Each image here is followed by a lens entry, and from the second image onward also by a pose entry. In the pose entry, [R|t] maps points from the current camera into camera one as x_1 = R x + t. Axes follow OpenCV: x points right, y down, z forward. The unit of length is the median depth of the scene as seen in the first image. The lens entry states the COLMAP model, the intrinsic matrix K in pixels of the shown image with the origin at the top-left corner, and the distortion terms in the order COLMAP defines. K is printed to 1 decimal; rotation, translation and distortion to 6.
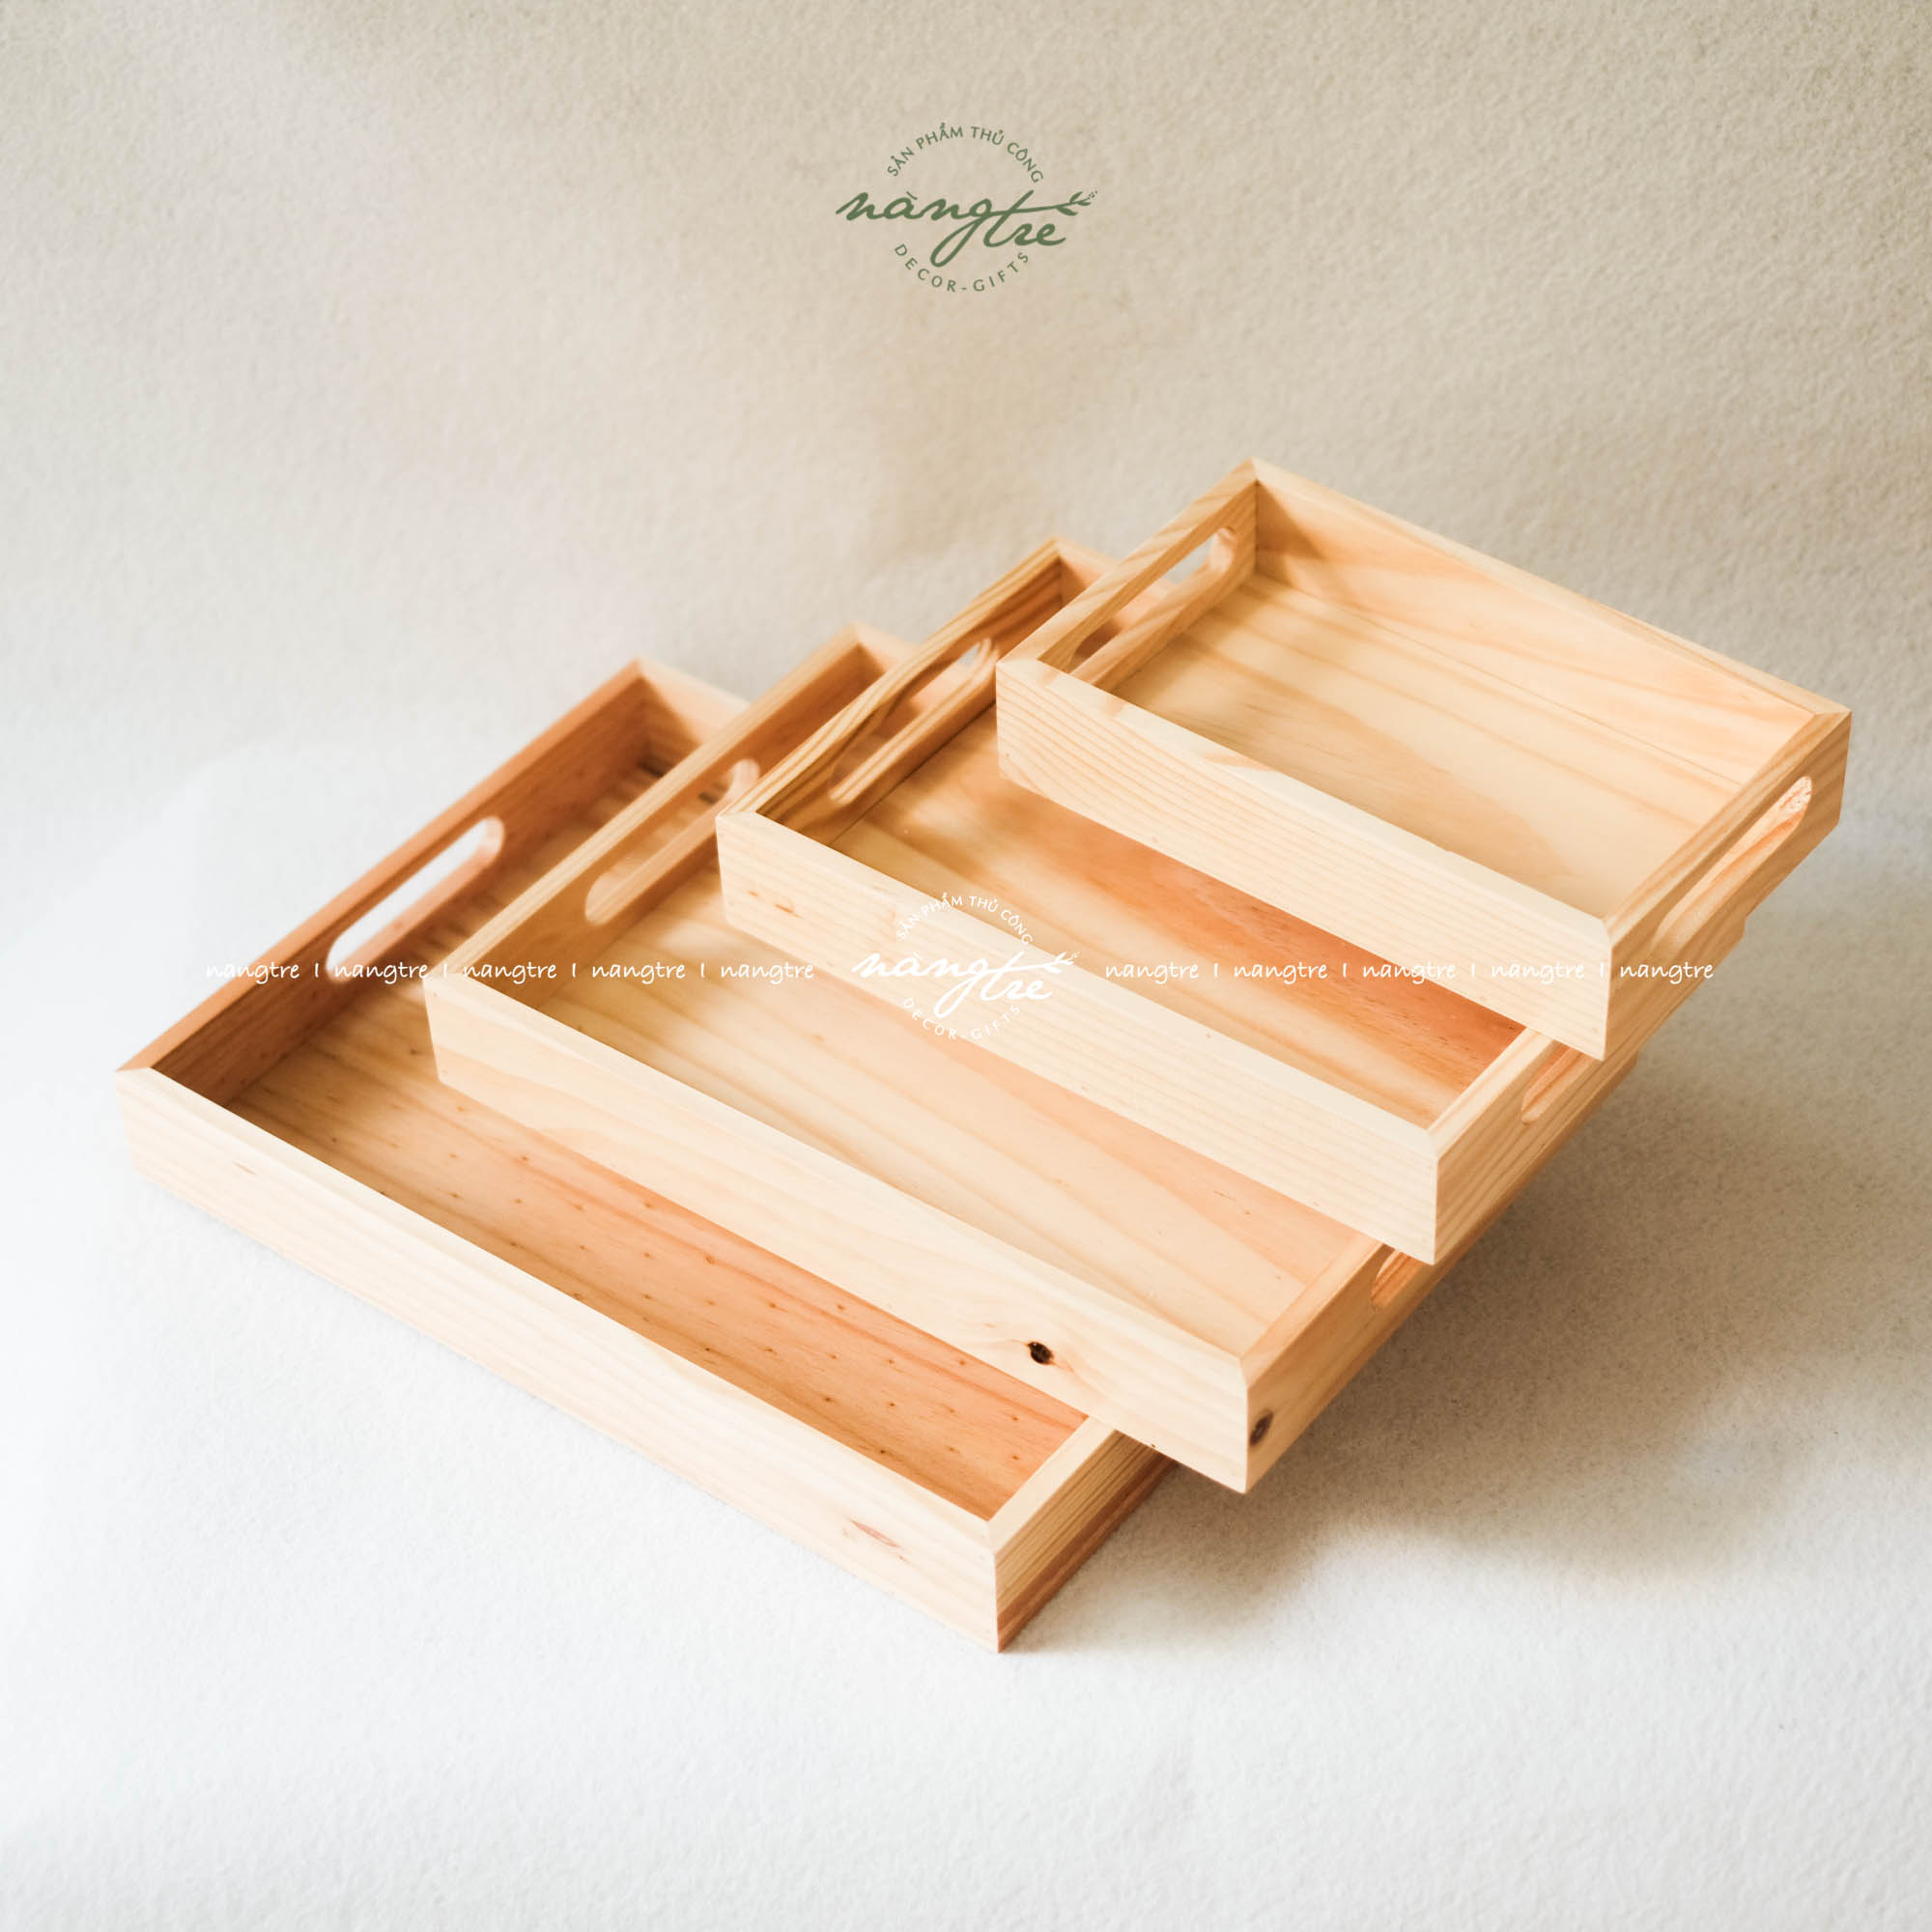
lens RADIAL K [[4548.5, 0, 1013.0], [0, 4548.5, 971.7], [0, 0, 1]] dist [-0.080995, 0.228479]
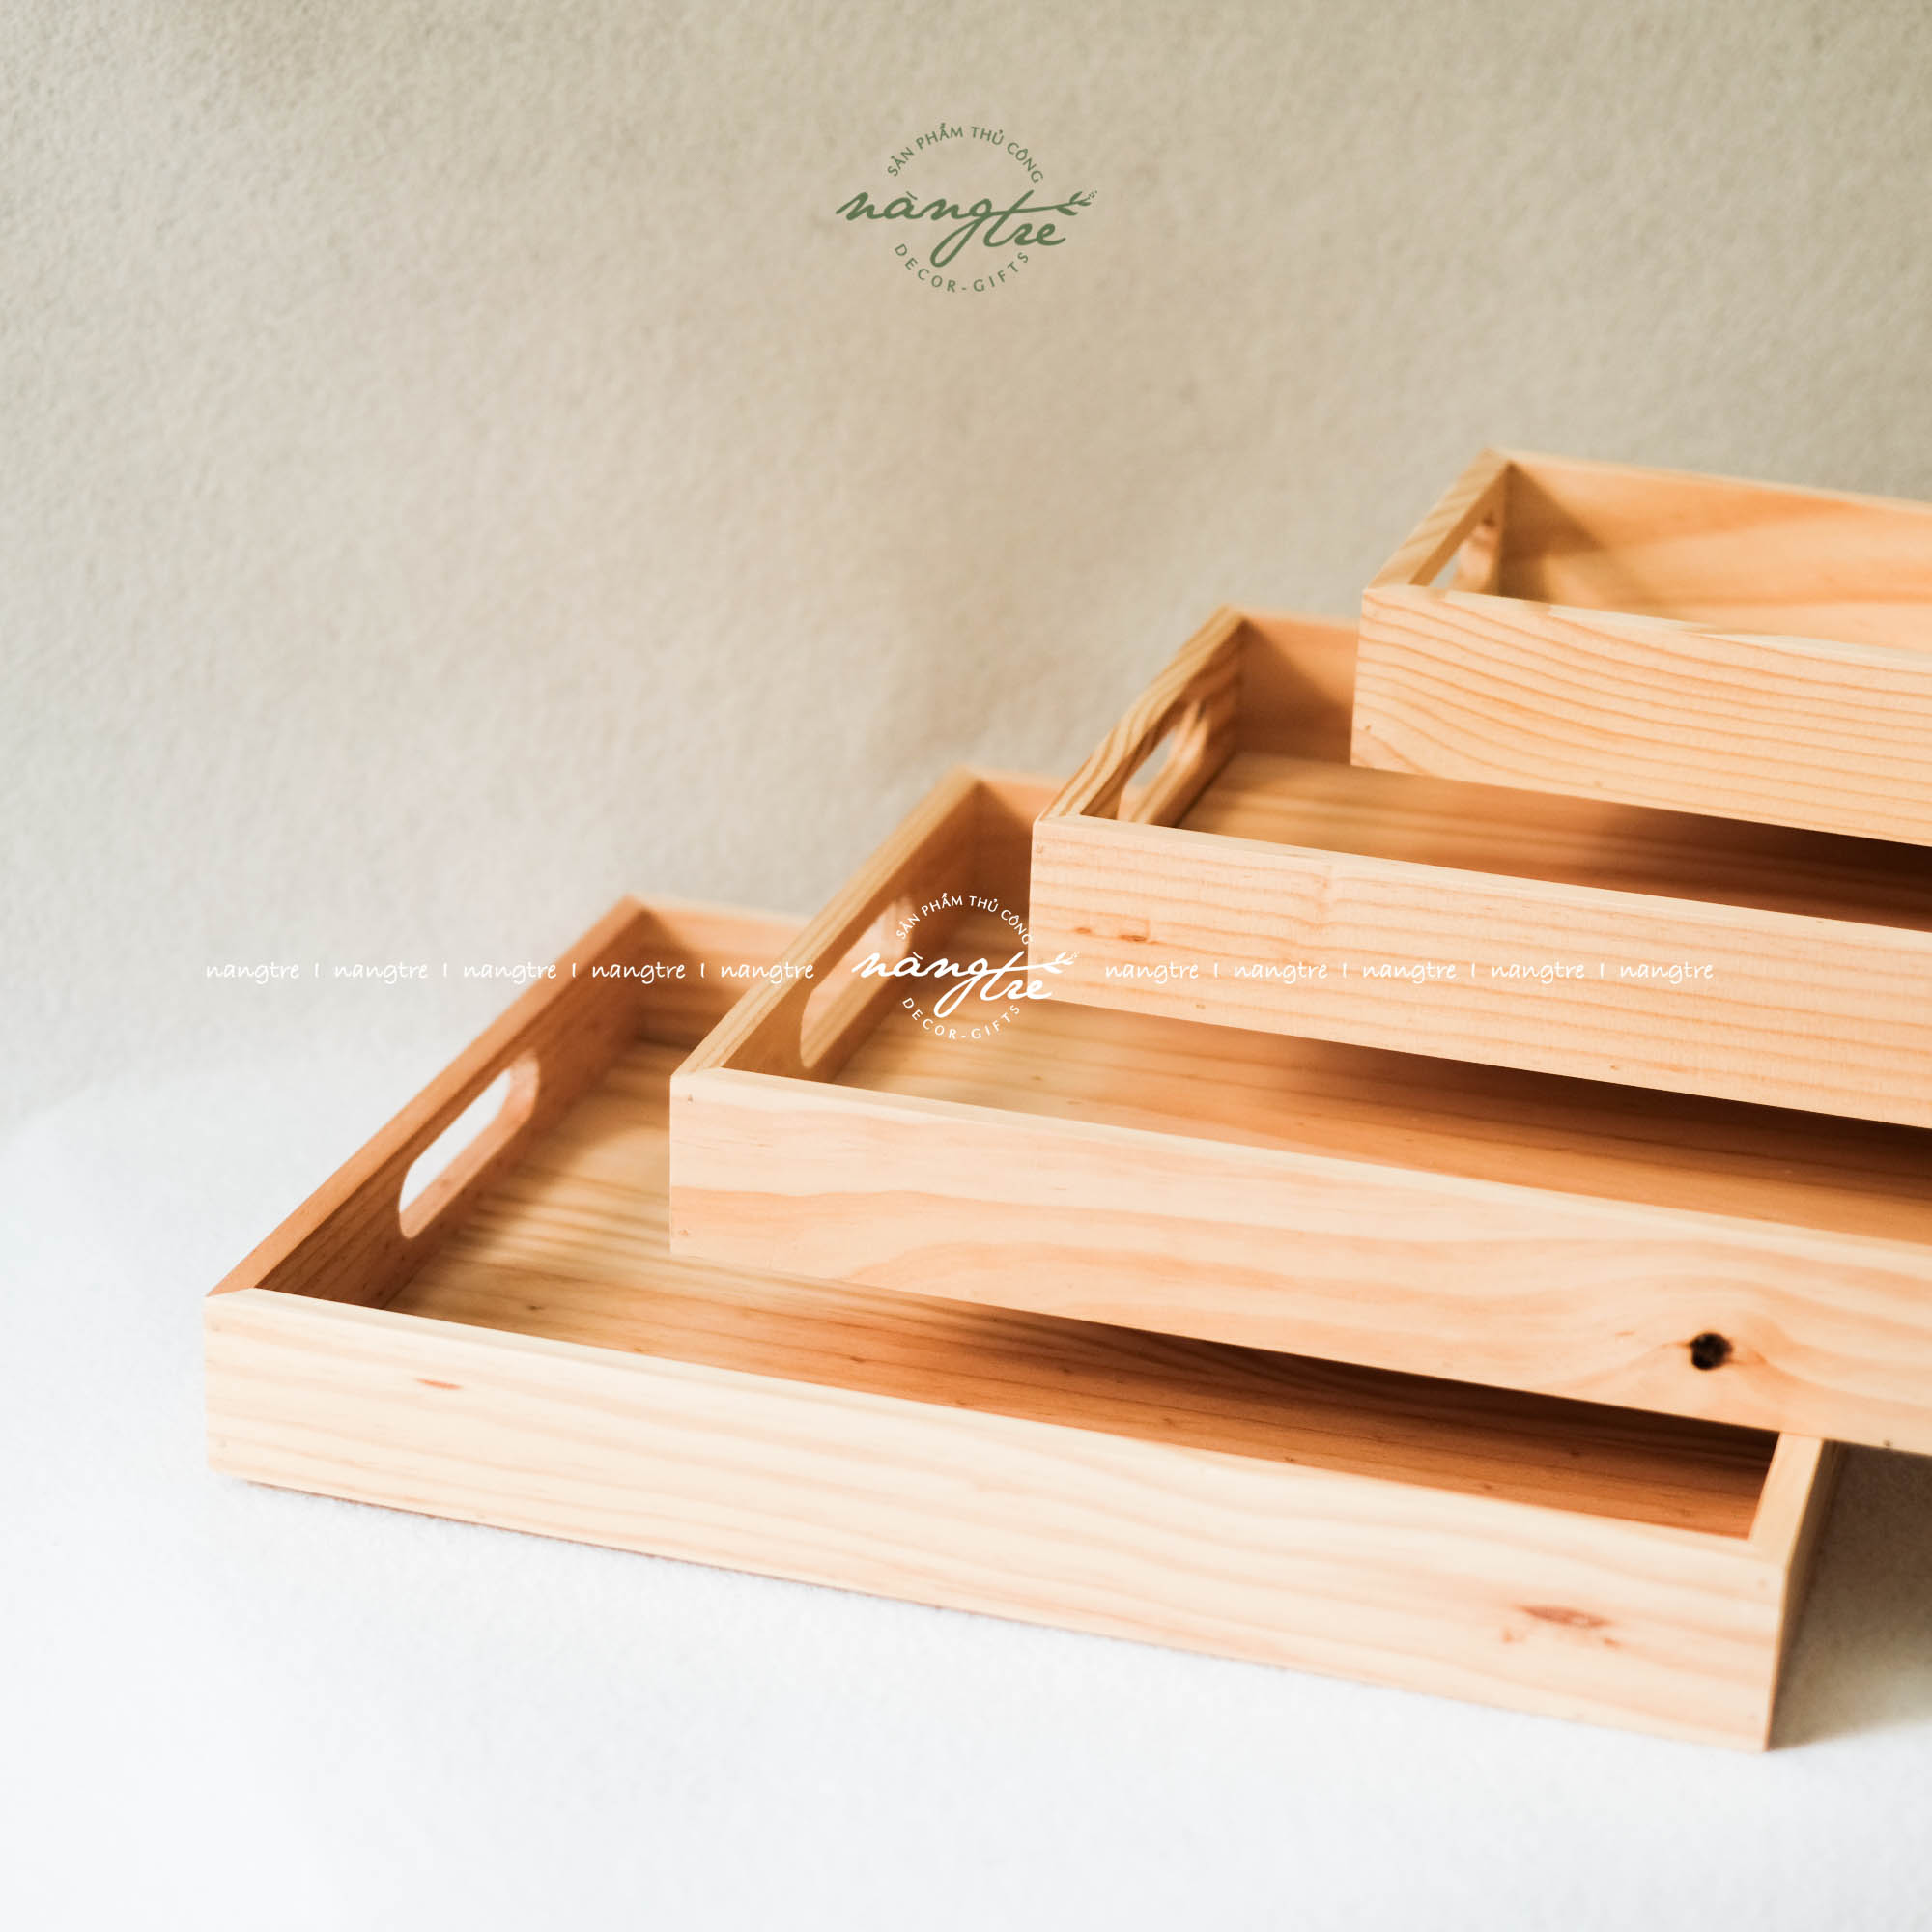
lens RADIAL K [[4548.5, 0, 1013.0], [0, 4548.5, 971.7], [0, 0, 1]] dist [-0.080995, 0.228479]
pose [[0.941236, -0.076931, 0.328870, -0.294681], [0.178171, 0.940305, -0.289970, 0.191591], [-0.286930, 0.331525, 0.898756, 0.307728]]
